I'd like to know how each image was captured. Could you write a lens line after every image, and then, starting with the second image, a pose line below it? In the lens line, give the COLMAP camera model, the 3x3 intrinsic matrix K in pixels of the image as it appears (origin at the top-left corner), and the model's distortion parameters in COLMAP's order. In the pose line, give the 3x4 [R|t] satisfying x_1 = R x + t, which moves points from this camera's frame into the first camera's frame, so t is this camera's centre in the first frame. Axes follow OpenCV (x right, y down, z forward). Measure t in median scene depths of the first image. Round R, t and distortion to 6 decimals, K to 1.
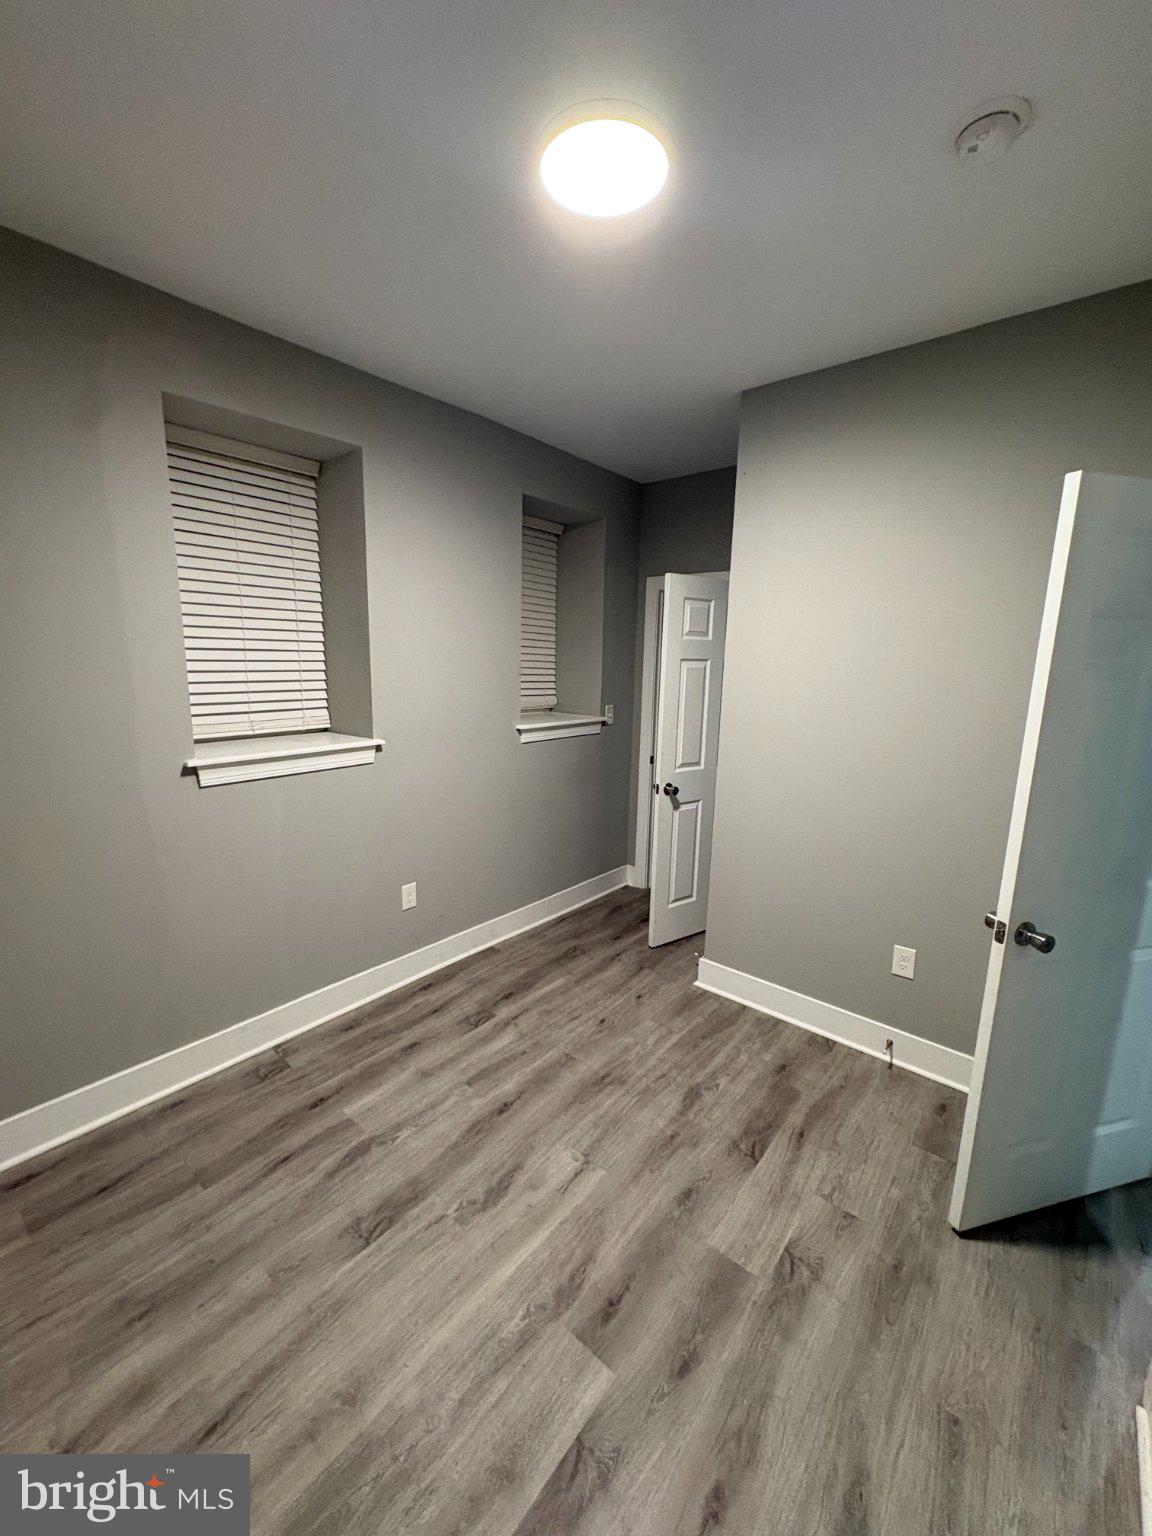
lens RADIAL K [[617.4, 0, 577.3], [0, 617.4, 768.5], [0, 0, 1]] dist [0.002430, -0.000538]
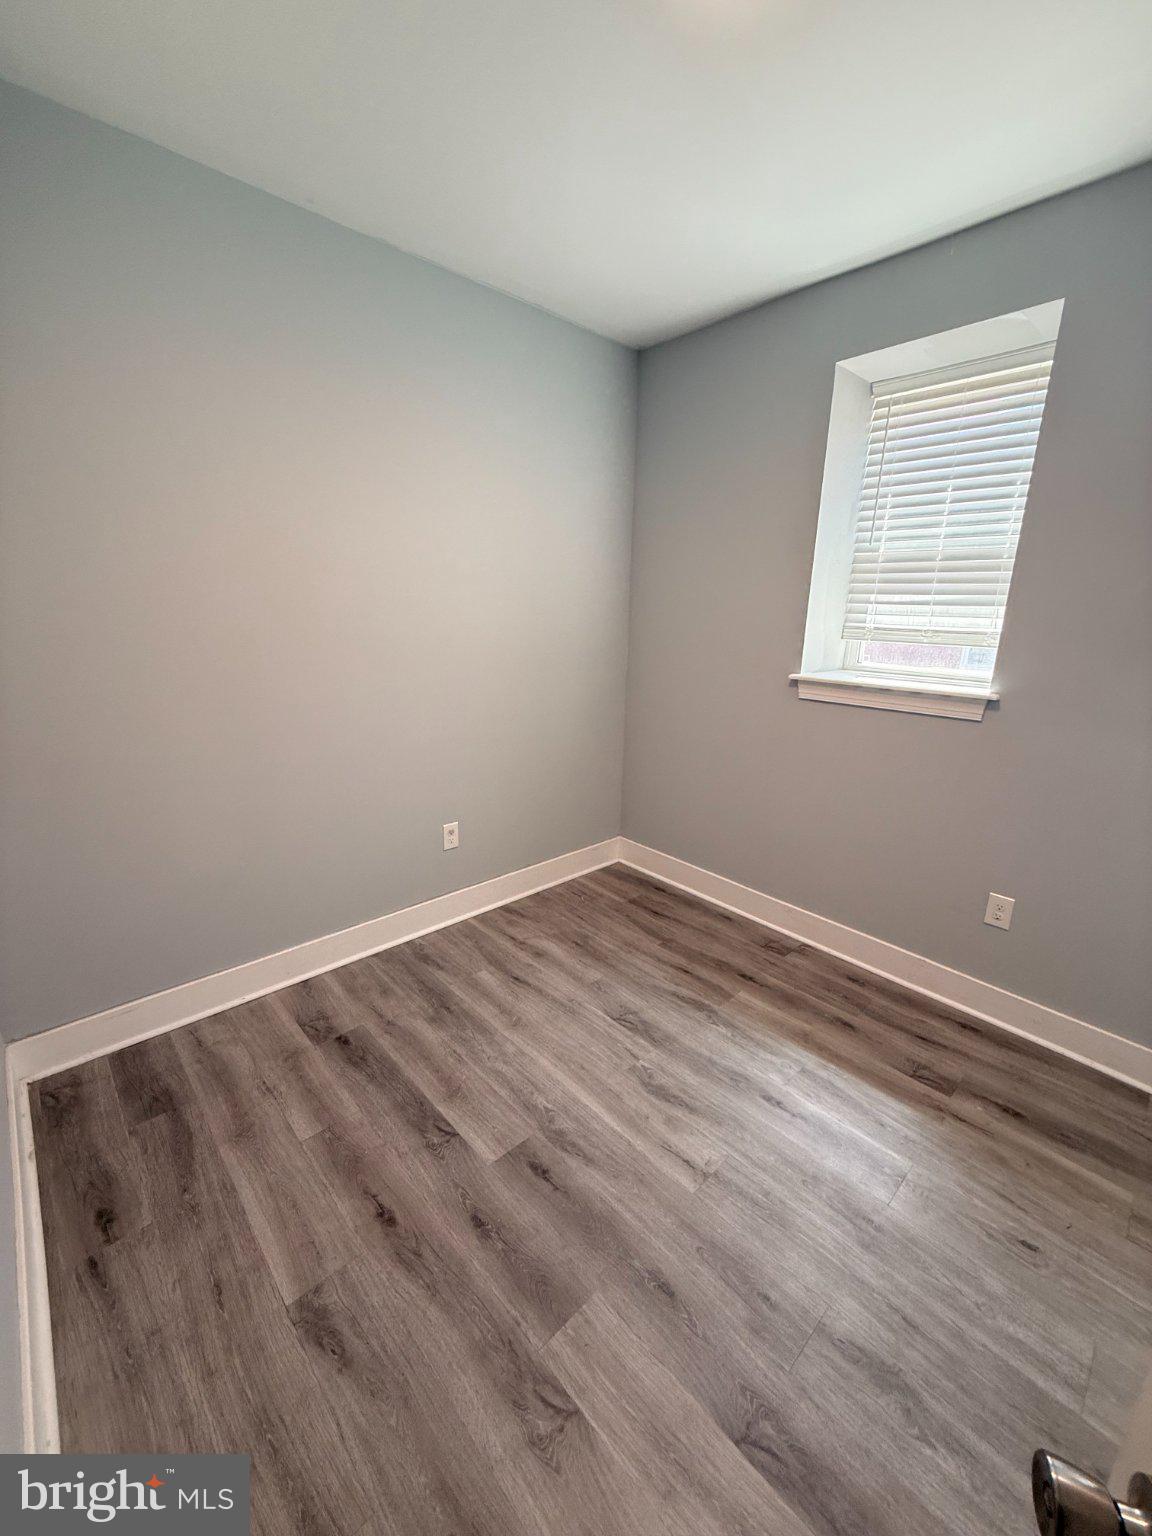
lens RADIAL K [[612.5, 0, 580.5], [0, 612.5, 763.8], [0, 0, 1]] dist [0.000739, 0.000044]
pose [[-0.124915, 0.226923, -0.965869, 0.805071], [-0.208142, 0.945837, 0.249136, -0.080259], [0.970089, 0.232158, -0.070917, 0.848132]]
